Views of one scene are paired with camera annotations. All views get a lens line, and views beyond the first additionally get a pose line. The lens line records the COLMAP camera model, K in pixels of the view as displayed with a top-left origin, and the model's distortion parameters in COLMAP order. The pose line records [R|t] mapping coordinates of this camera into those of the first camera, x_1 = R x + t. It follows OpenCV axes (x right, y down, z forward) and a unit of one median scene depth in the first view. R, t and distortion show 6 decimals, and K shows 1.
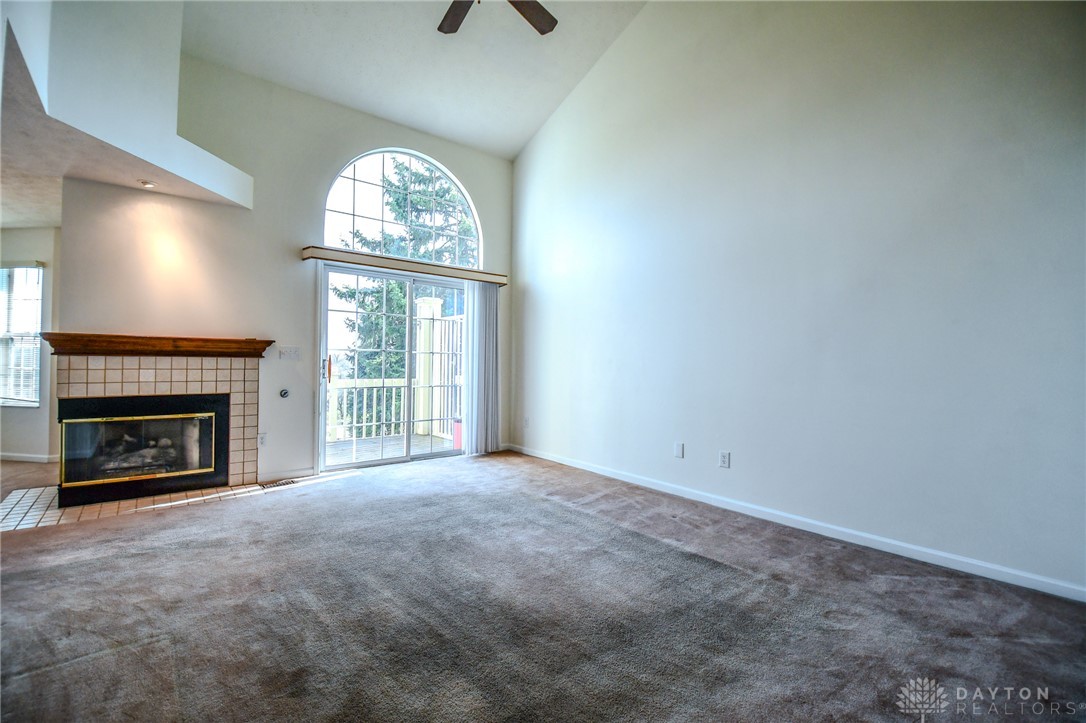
lens RADIAL K [[472.8, 0, 541.0], [0, 472.8, 357.1], [0, 0, 1]] dist [-0.020249, -0.004396]
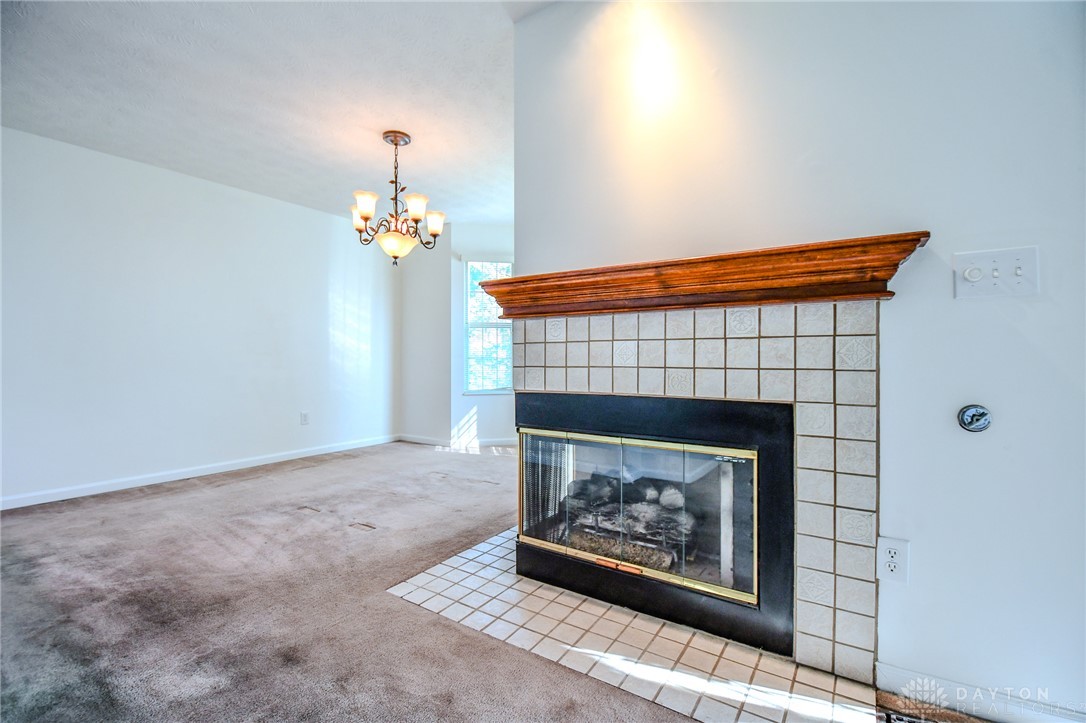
lens RADIAL K [[472.8, 0, 538.7], [0, 472.8, 355.4], [0, 0, 1]] dist [-0.020249, -0.004396]
pose [[0.276487, -0.010657, -0.960958, -0.390951], [0.019342, 0.999798, -0.005523, 0.040411], [0.960823, -0.017060, 0.276638, 0.746628]]
